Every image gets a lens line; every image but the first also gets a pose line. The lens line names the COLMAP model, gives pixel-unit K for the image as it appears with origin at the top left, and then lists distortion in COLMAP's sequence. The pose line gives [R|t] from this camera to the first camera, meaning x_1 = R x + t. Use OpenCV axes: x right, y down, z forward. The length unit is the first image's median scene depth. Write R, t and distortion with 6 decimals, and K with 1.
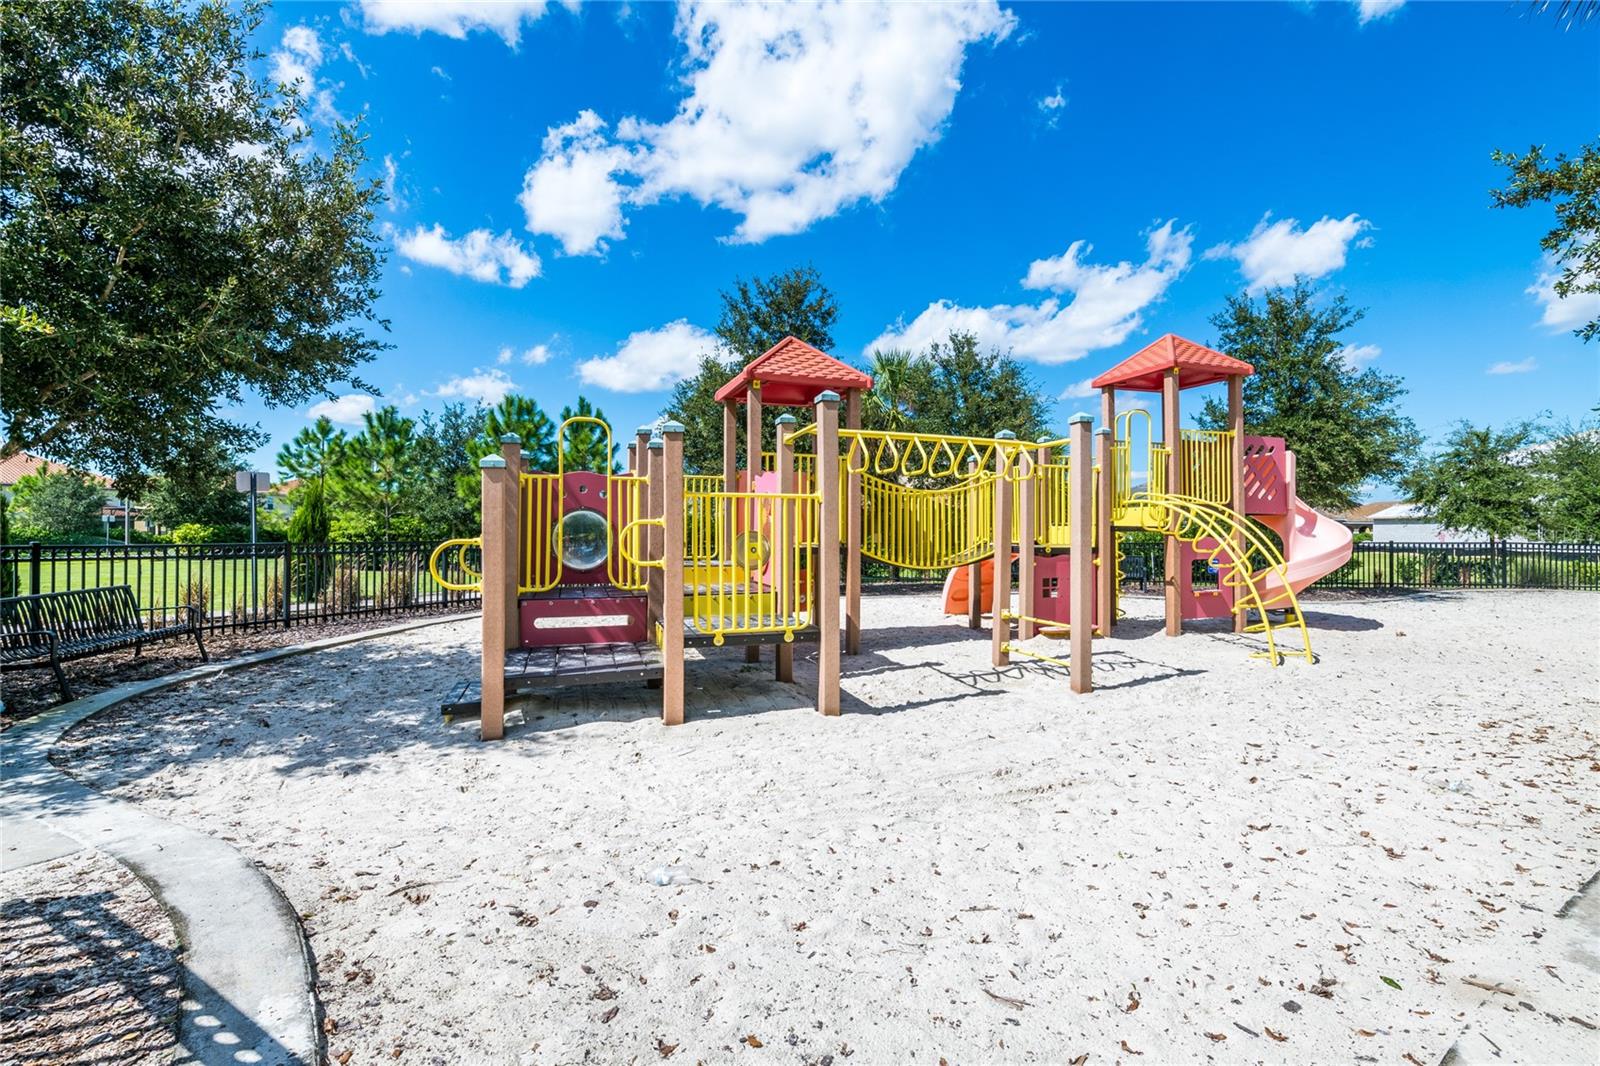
lens RADIAL K [[698.3, 0, 800.4], [0, 698.3, 531.0], [0, 0, 1]] dist [-0.005156, -0.000875]
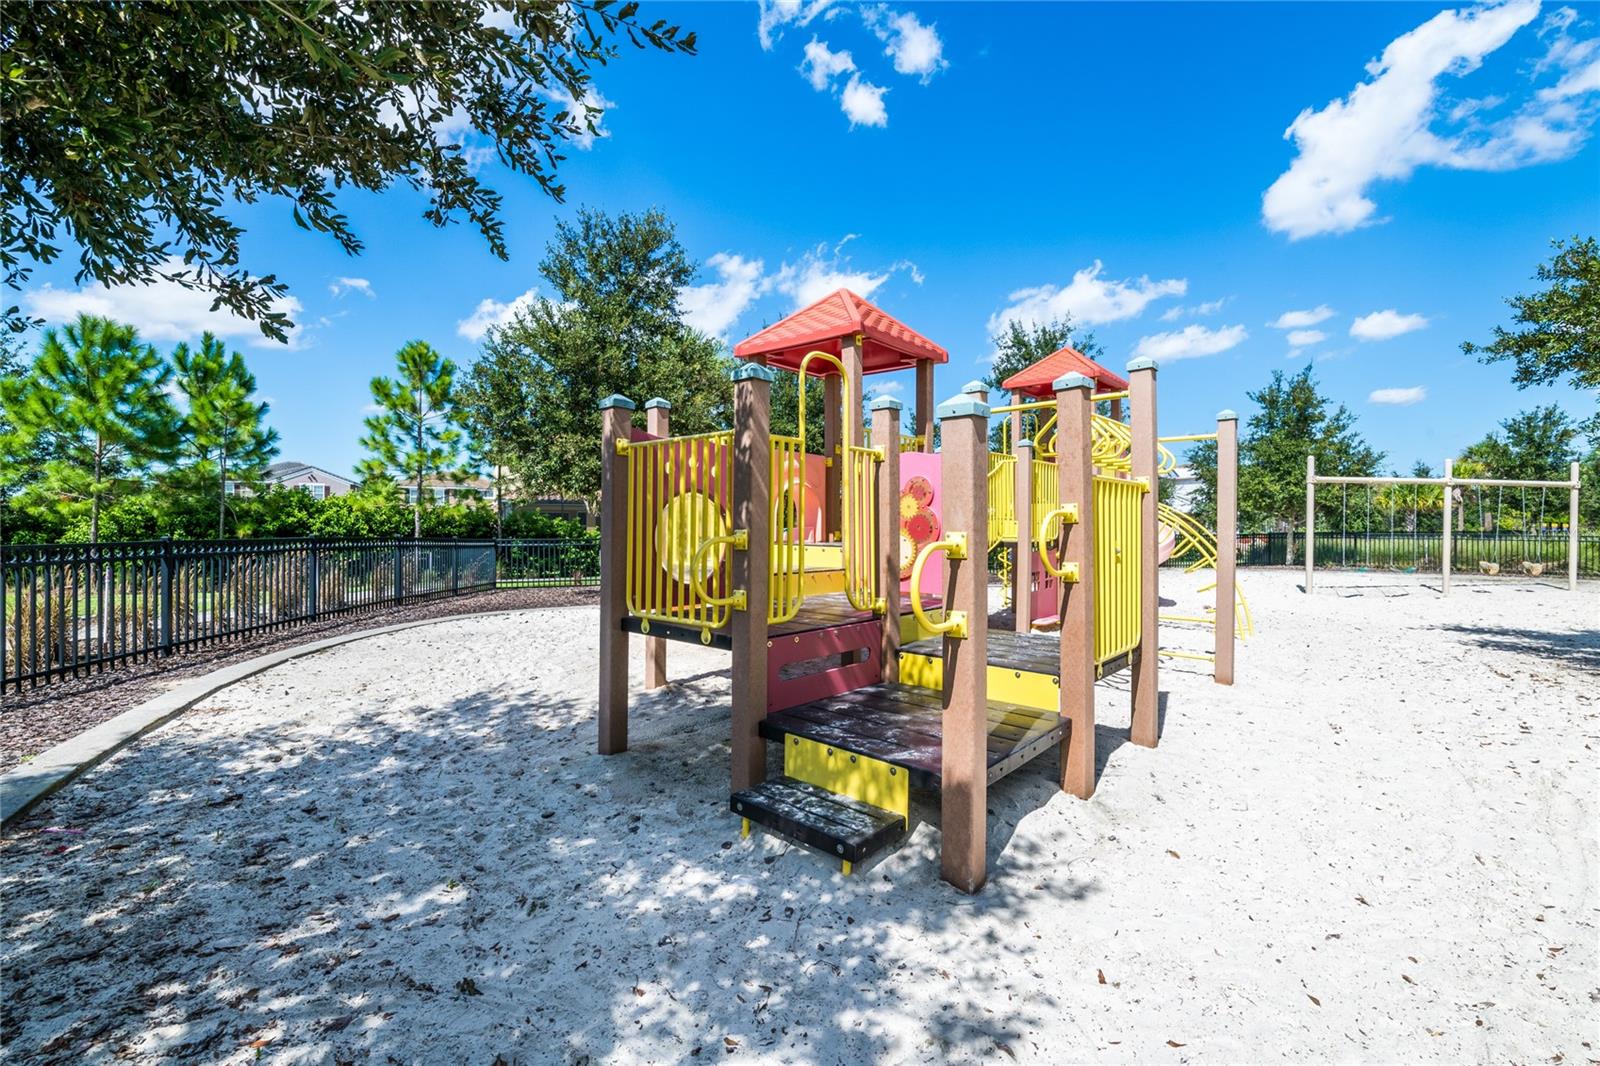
lens RADIAL K [[698.3, 0, 800.0], [0, 698.3, 534.8], [0, 0, 1]] dist [-0.005156, -0.000875]
pose [[0.873684, -0.000567, 0.486493, -0.148371], [-0.005919, 0.999913, 0.011795, 0.000982], [-0.486458, -0.013184, 0.873605, 0.100173]]
